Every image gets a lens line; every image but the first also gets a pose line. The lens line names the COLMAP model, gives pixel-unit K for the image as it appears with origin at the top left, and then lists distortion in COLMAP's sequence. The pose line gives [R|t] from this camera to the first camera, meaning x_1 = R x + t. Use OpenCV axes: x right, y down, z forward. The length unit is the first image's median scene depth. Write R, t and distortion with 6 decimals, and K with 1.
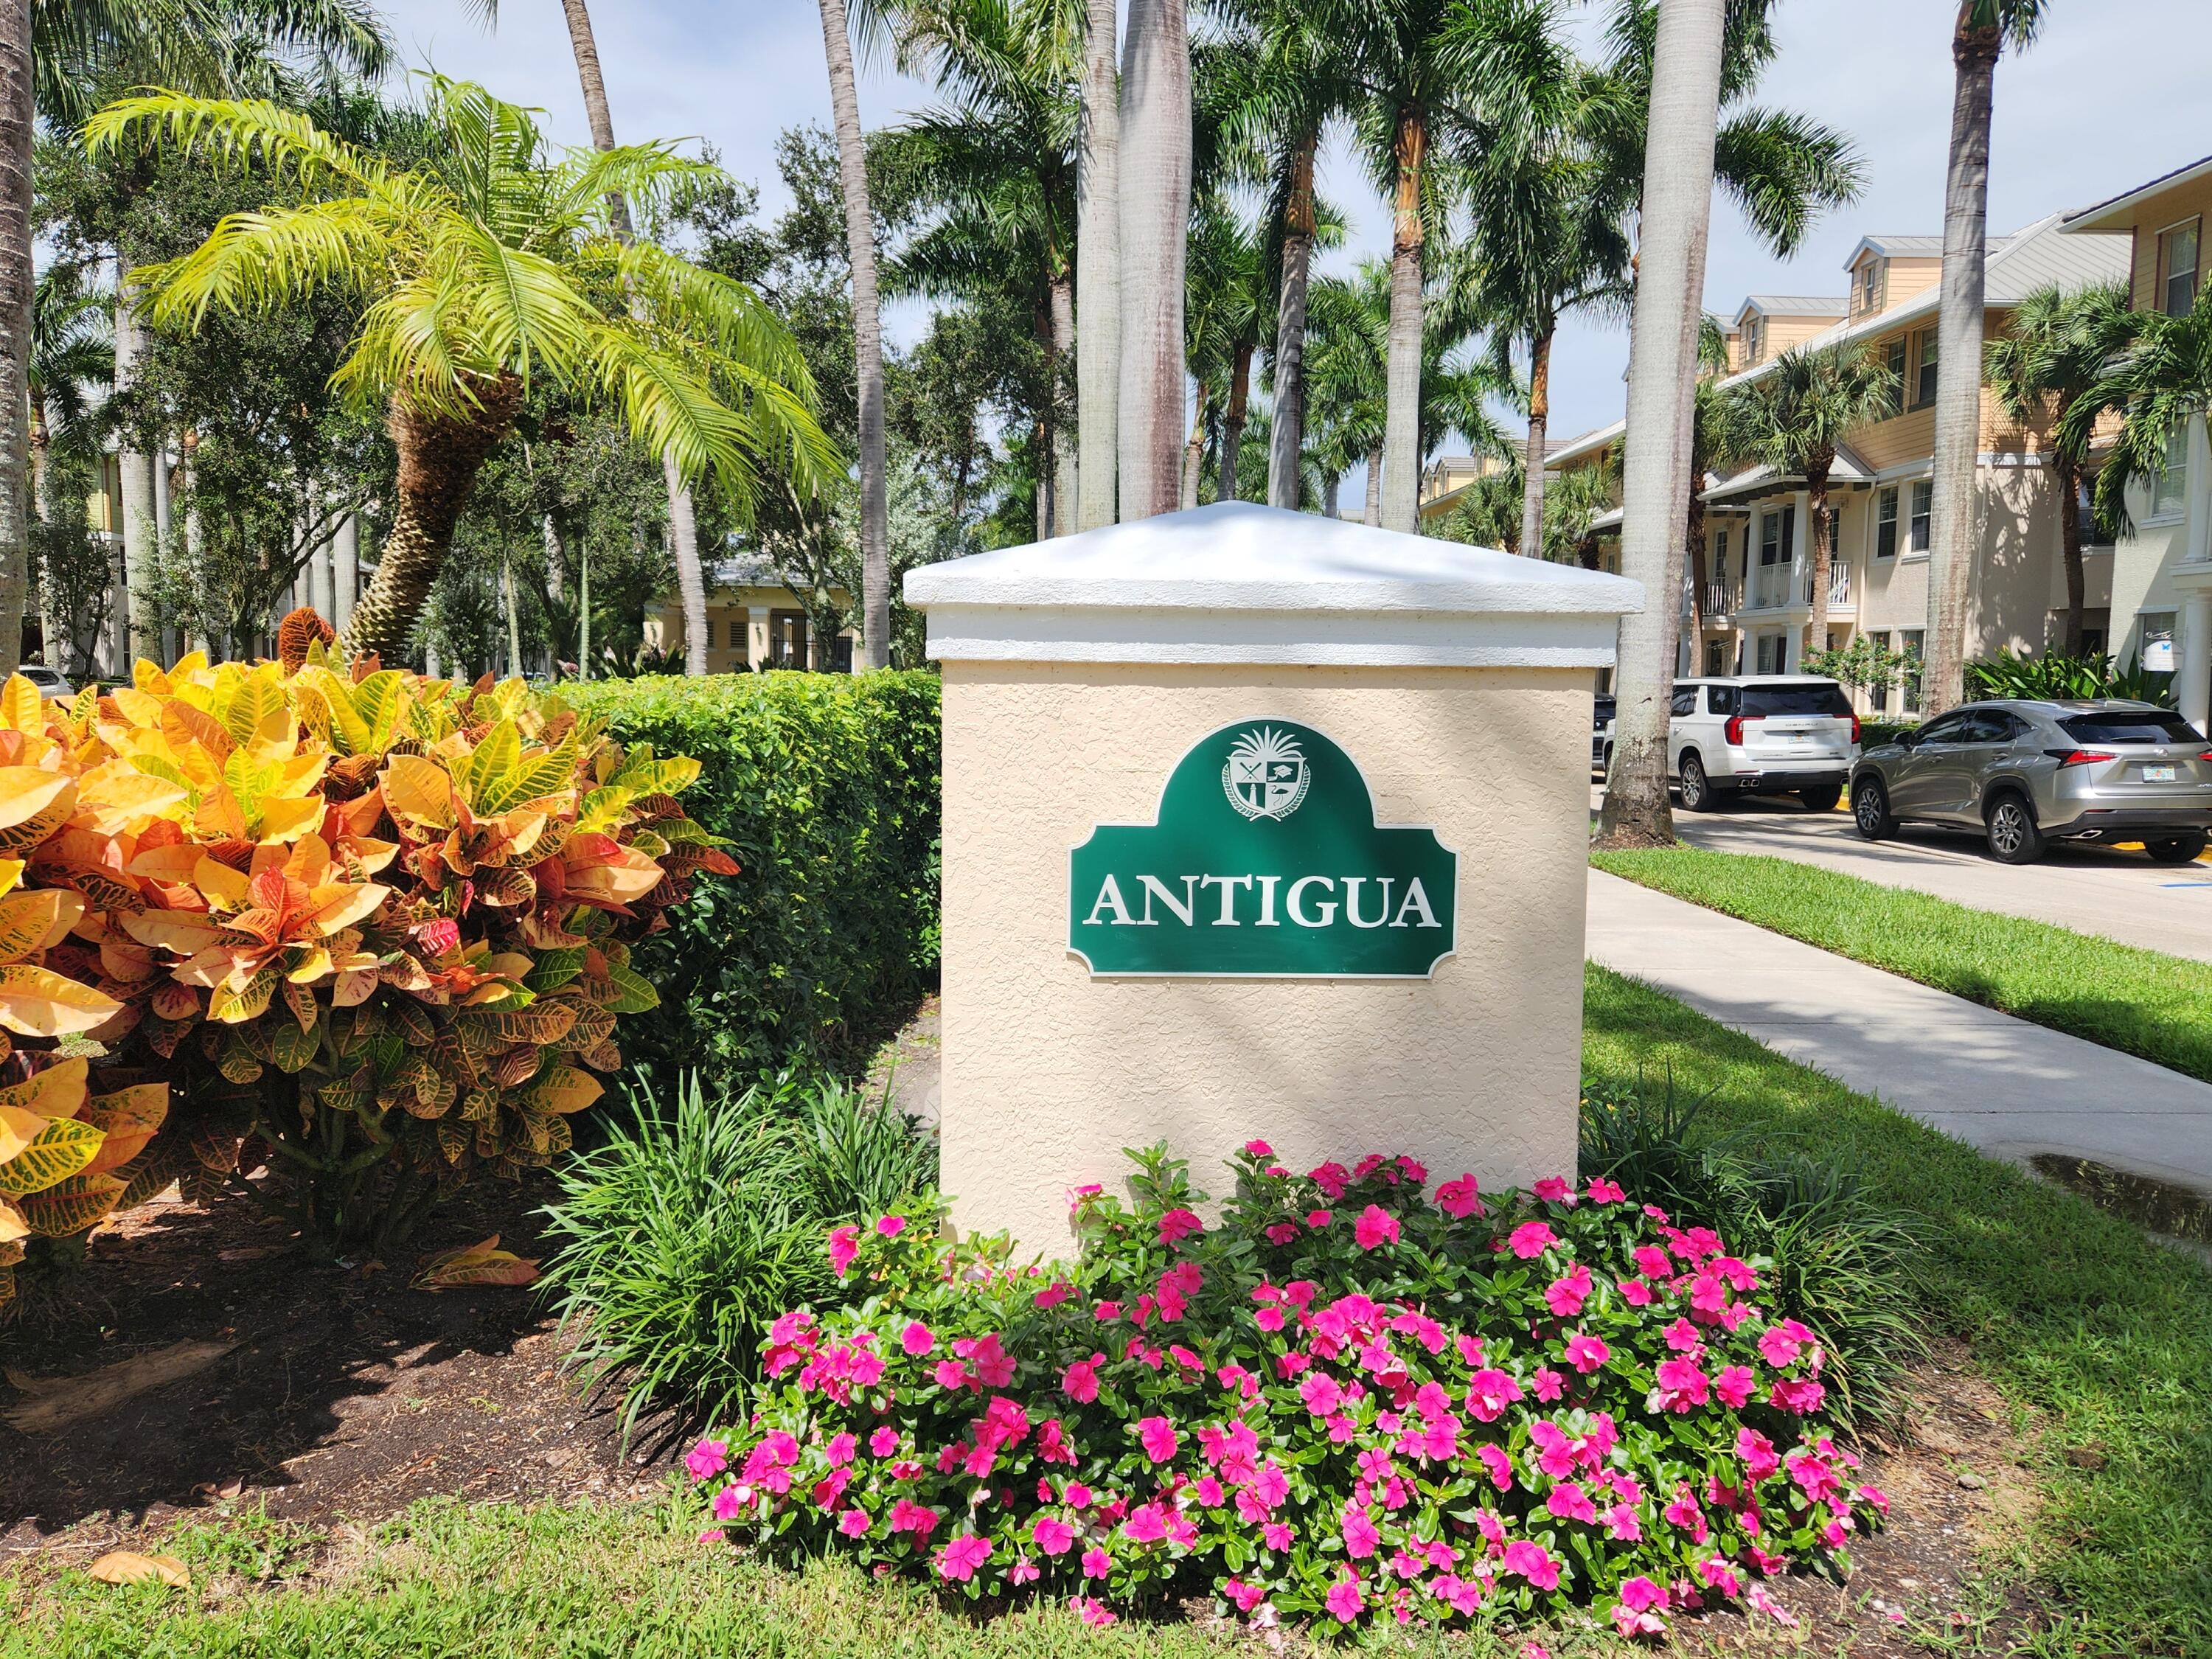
lens RADIAL K [[1490.8, 0, 1098.5], [0, 1490.8, 823.4], [0, 0, 1]] dist [-0.006174, -0.002893]
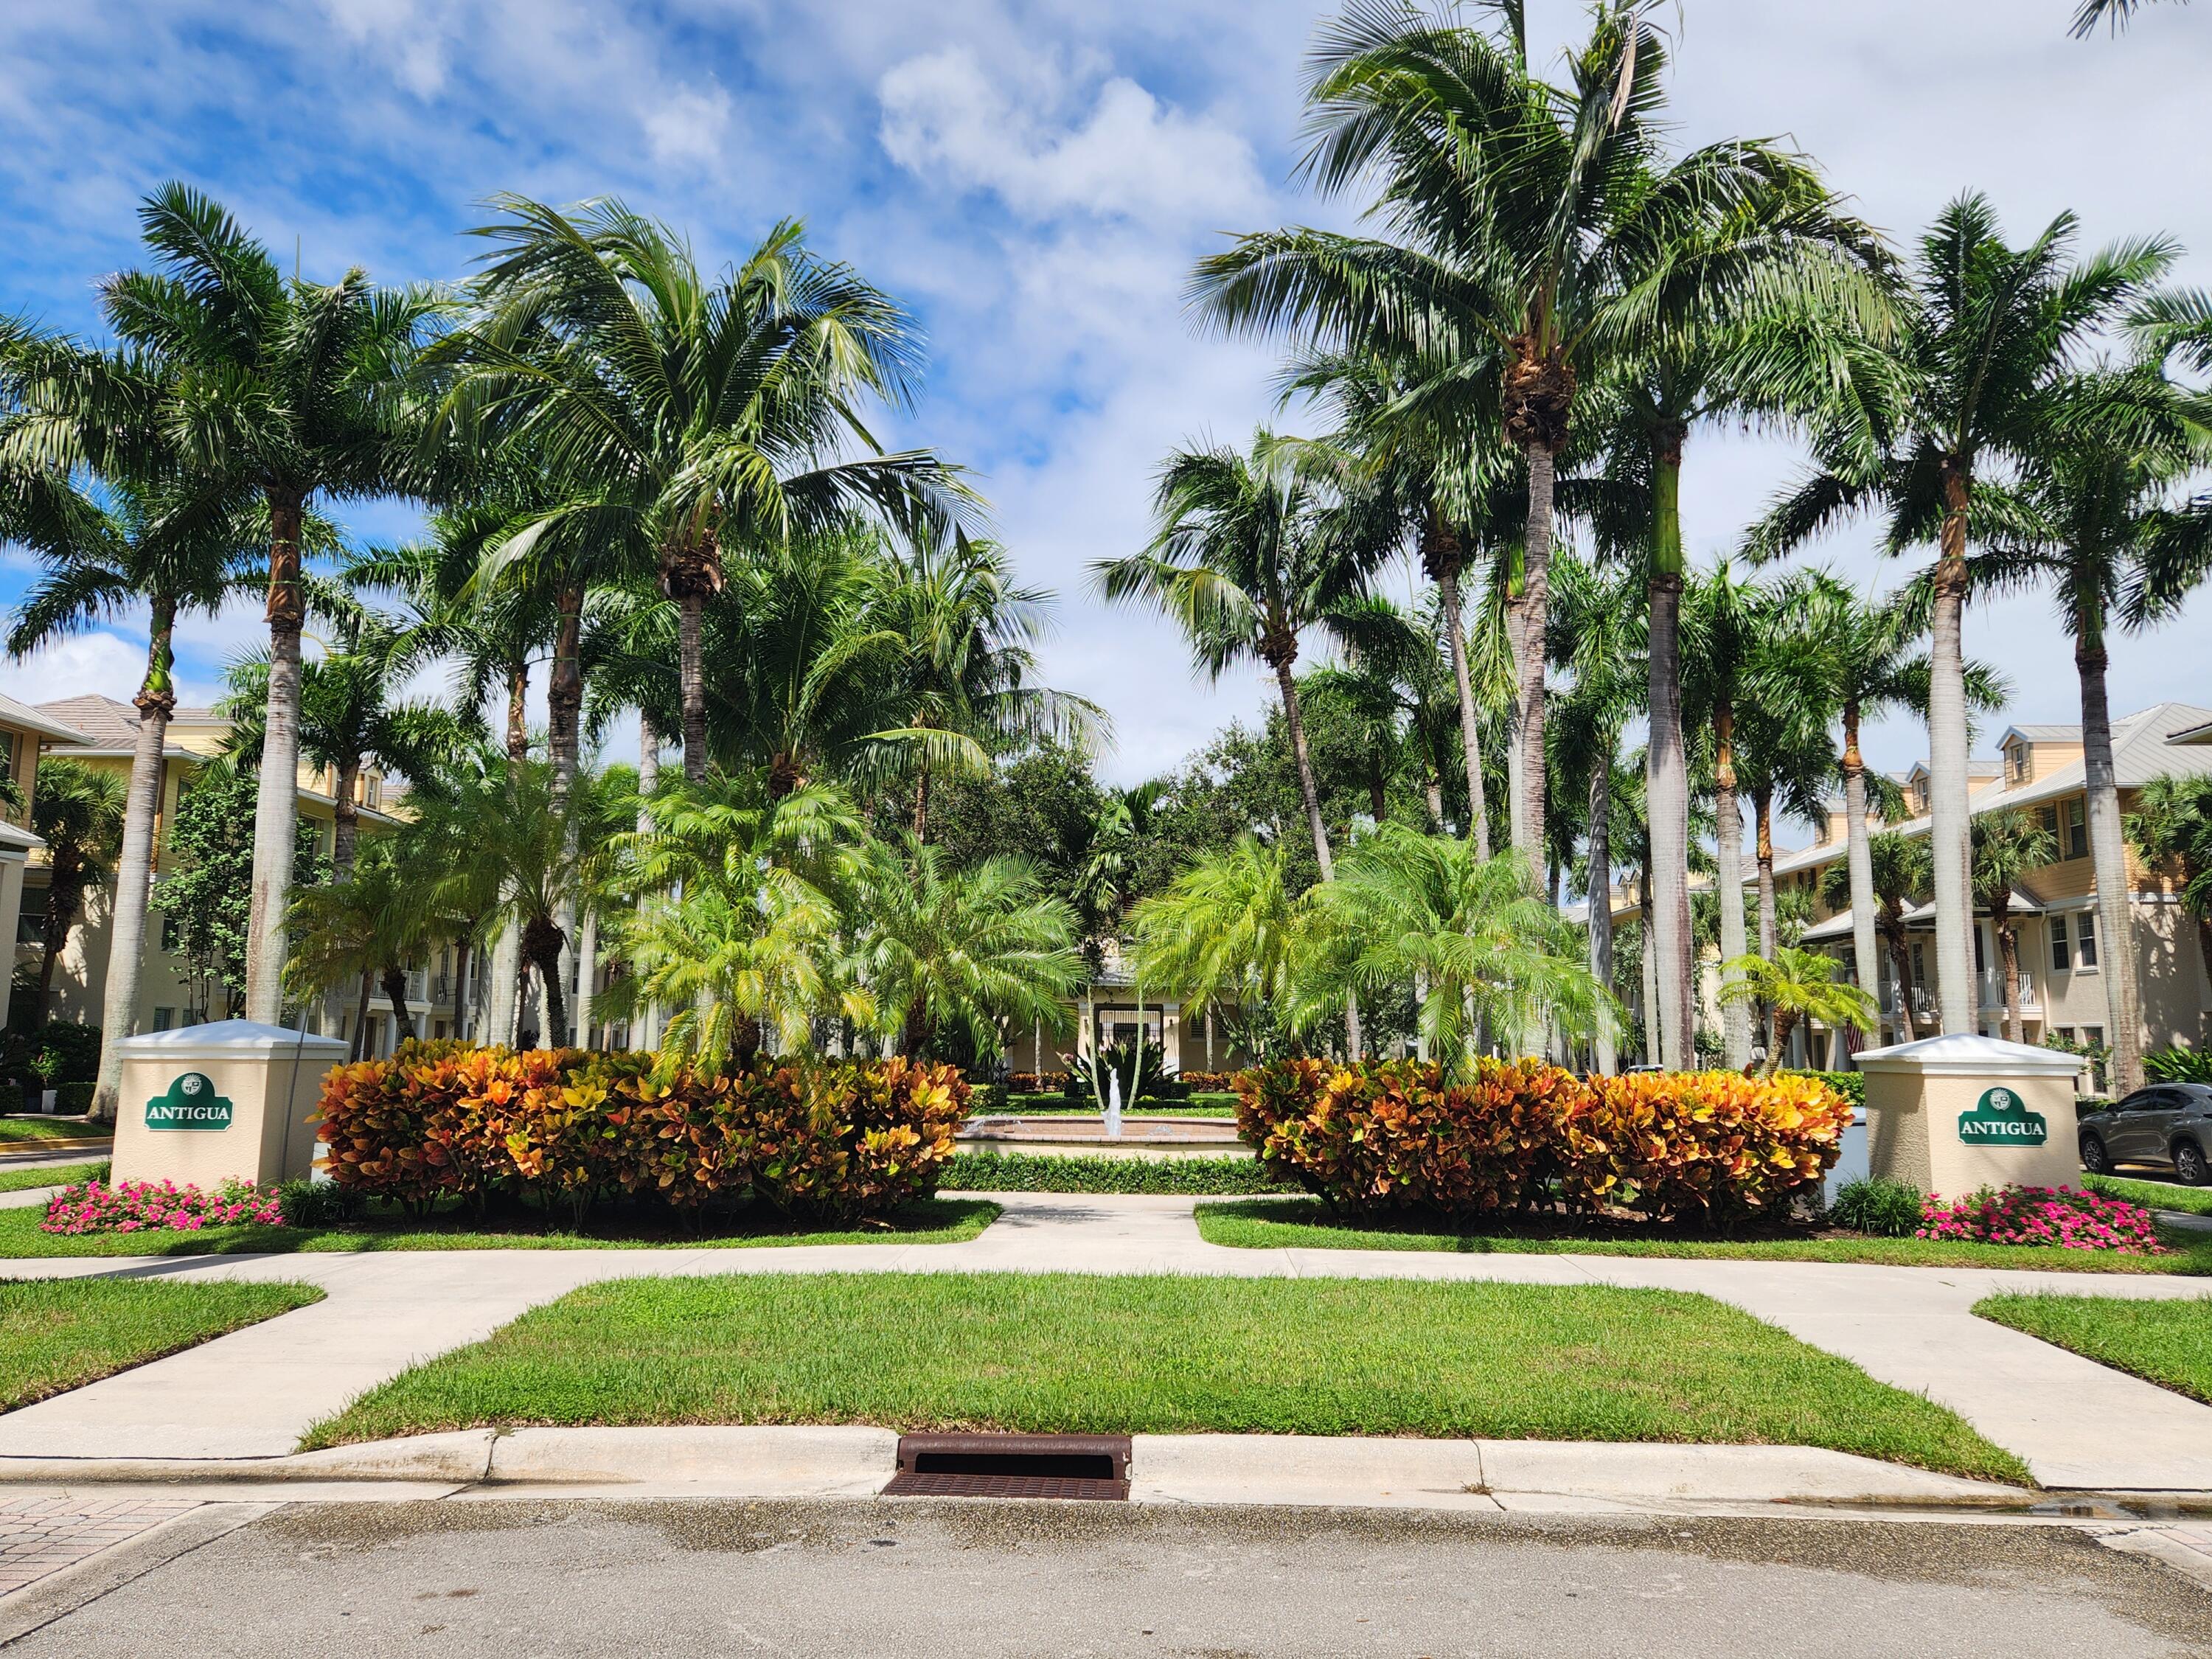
lens RADIAL K [[1490.8, 0, 1113.8], [0, 1490.8, 831.0], [0, 0, 1]] dist [-0.006174, -0.002893]
pose [[0.997501, -0.003487, -0.070567, -0.204754], [-0.013778, 0.970004, -0.242698, 0.028496], [0.069296, 0.243064, 0.967532, -0.341043]]
